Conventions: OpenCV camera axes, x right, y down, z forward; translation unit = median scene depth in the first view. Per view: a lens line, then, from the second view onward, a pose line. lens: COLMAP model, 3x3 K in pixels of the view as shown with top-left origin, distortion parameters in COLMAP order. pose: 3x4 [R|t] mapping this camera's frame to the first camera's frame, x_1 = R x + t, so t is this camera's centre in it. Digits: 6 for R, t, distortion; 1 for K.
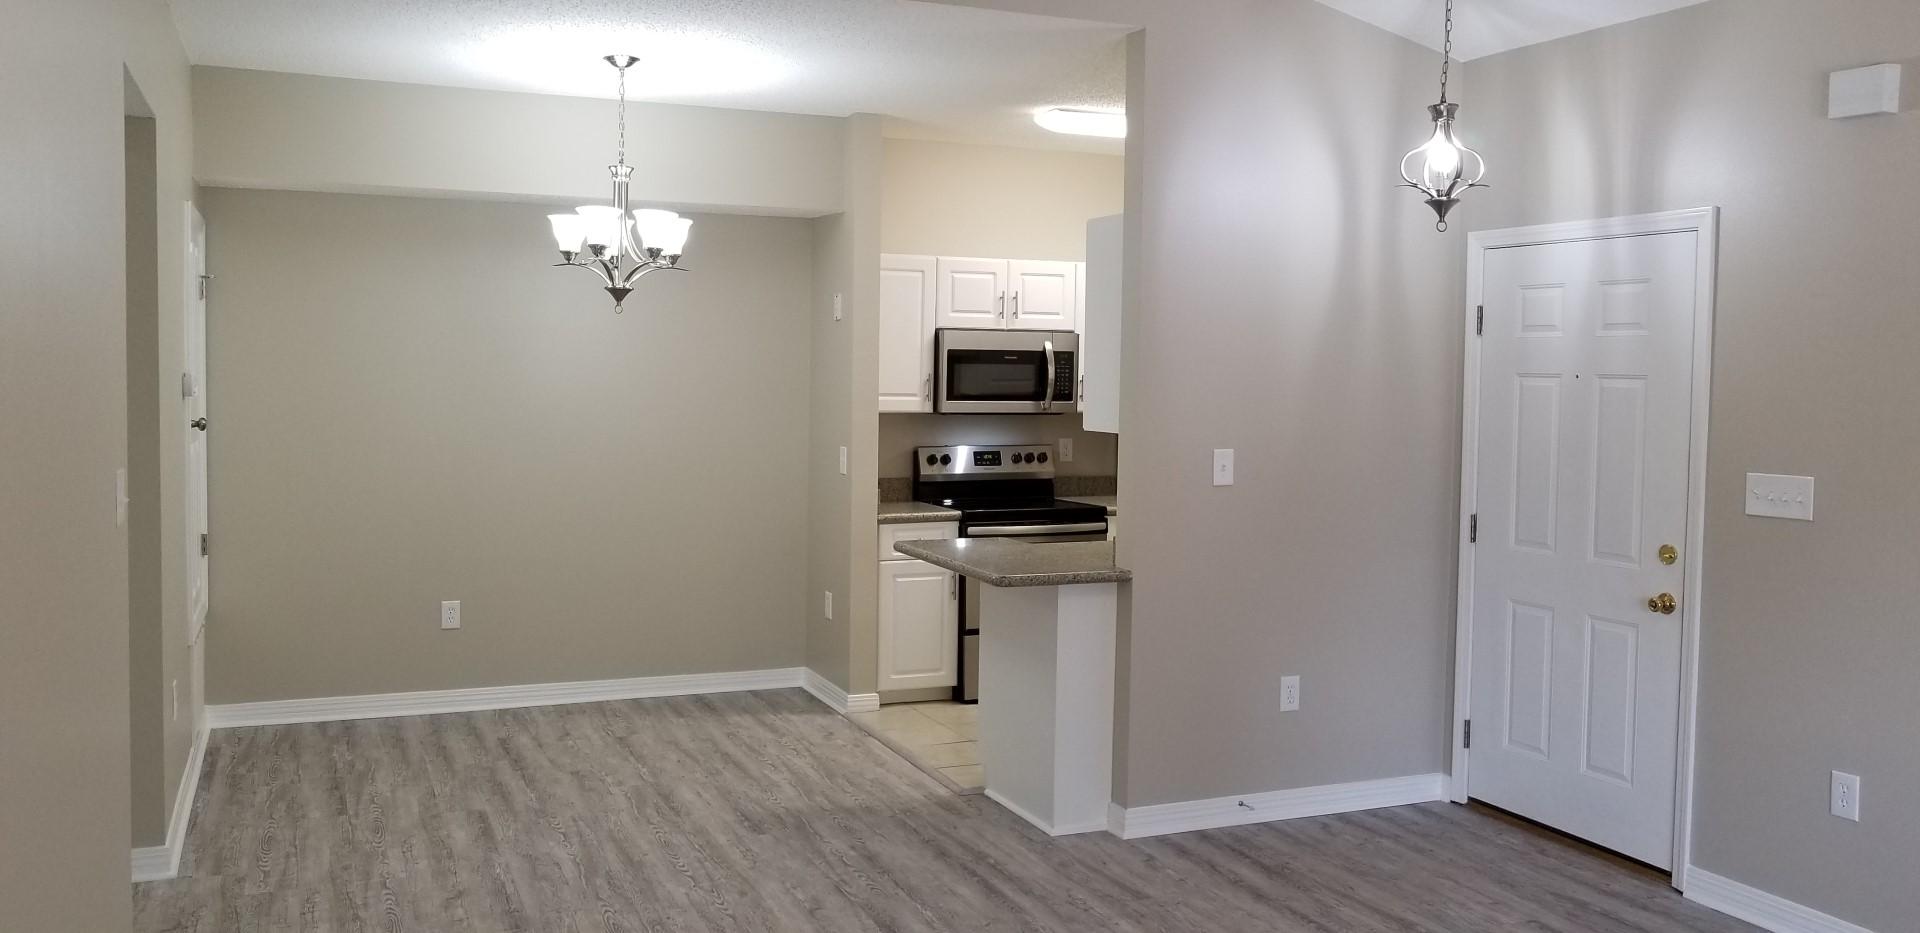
lens RADIAL K [[1542.5, 0, 947.7], [0, 1542.5, 444.6], [0, 0, 1]] dist [0.006891, -0.001162]
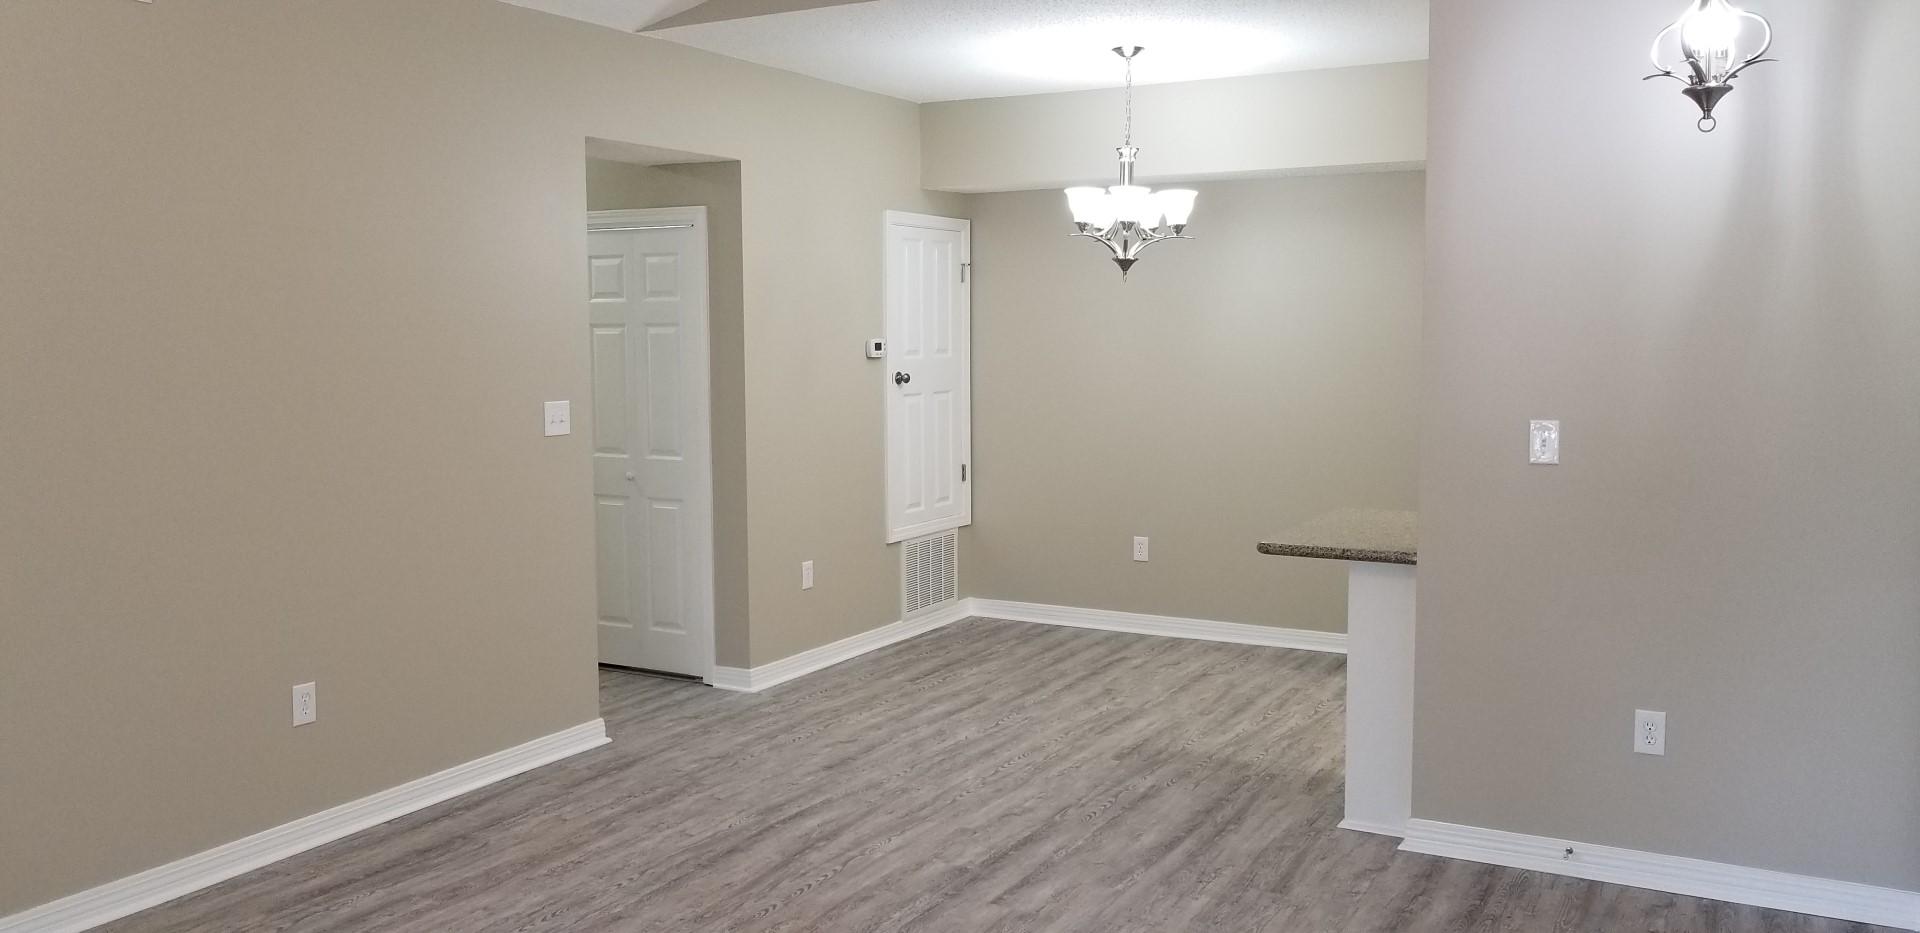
lens RADIAL K [[1529.2, 0, 951.4], [0, 1529.2, 479.8], [0, 0, 1]] dist [-0.000884, -0.008378]
pose [[0.617622, 0.062061, -0.784023, 0.582062], [-0.028141, 0.997987, 0.056830, -0.002465], [0.785971, -0.013036, 0.618125, 0.224760]]
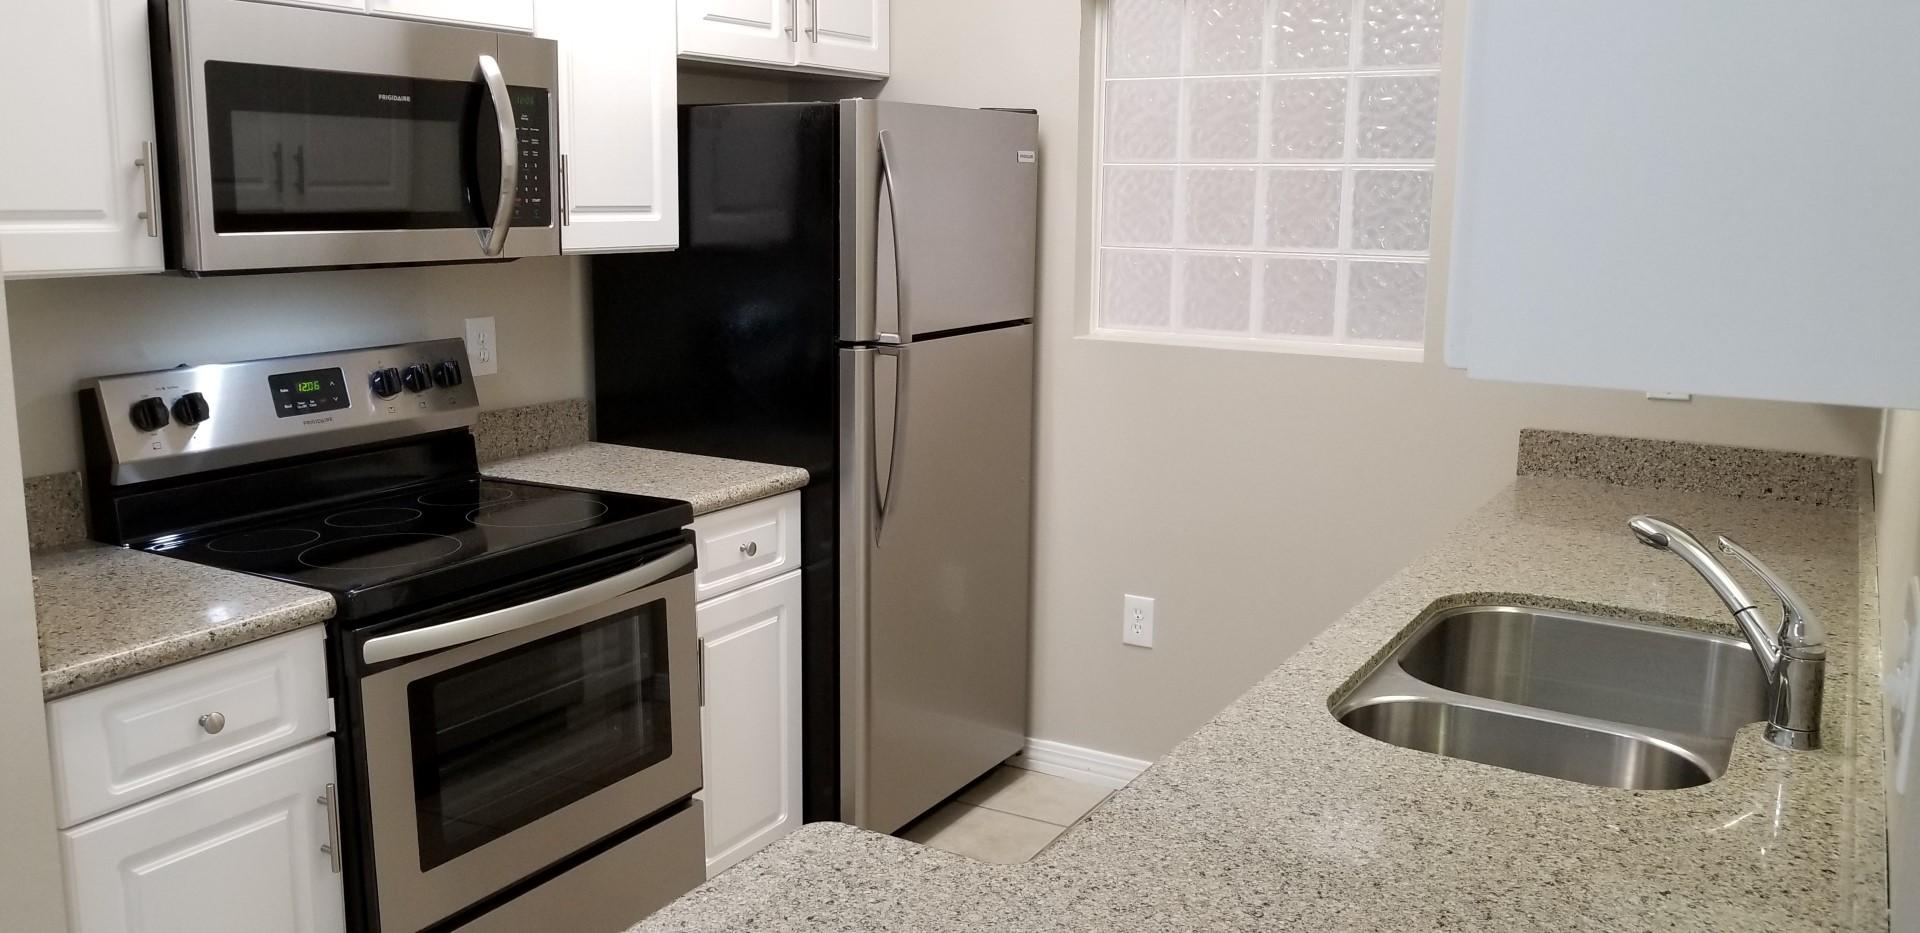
lens RADIAL K [[1542.5, 0, 947.7], [0, 1542.5, 444.6], [0, 0, 1]] dist [0.006891, -0.001162]
pose [[0.807527, -0.104187, 0.580556, -0.084816], [0.031317, 0.990461, 0.134188, -0.029599], [-0.588999, -0.090179, 0.803086, 0.841663]]
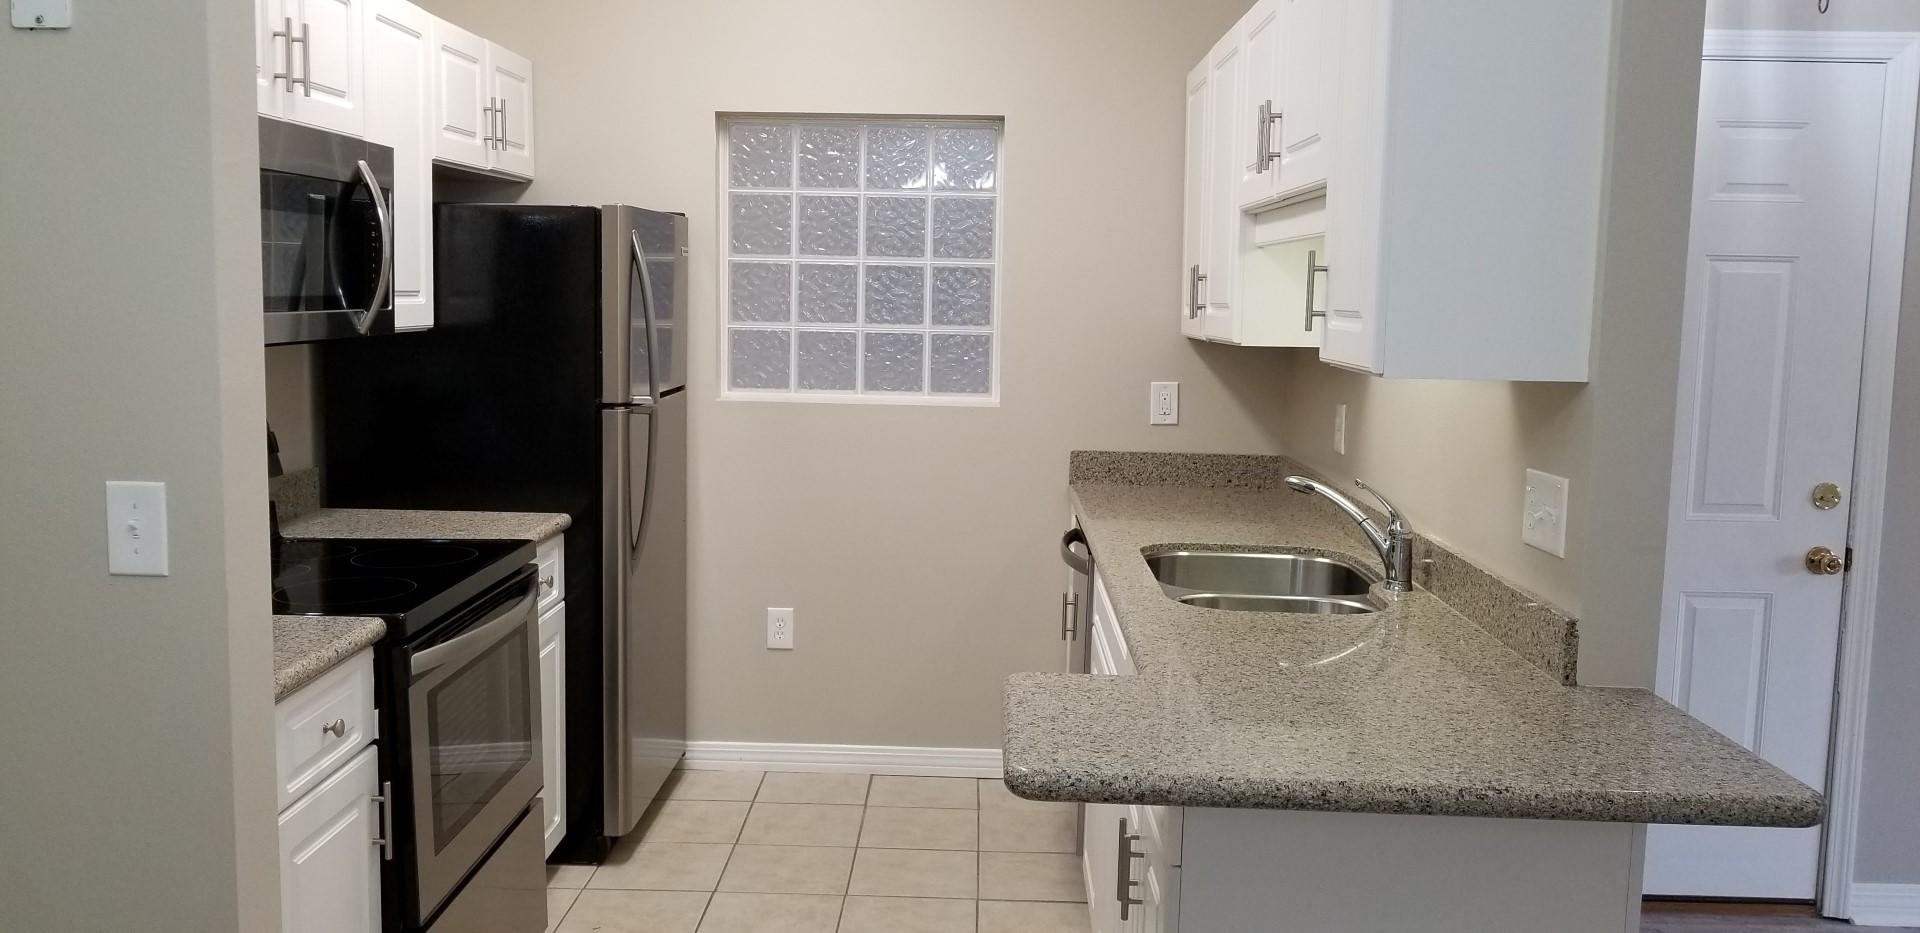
lens RADIAL K [[1540.8, 0, 965.7], [0, 1540.8, 461.6], [0, 0, 1]] dist [0.002065, -0.005079]
pose [[0.407621, -0.111833, 0.906277, -0.323187], [0.034086, 0.993644, 0.107283, -0.034146], [-0.912515, -0.012839, 0.408842, 0.897597]]
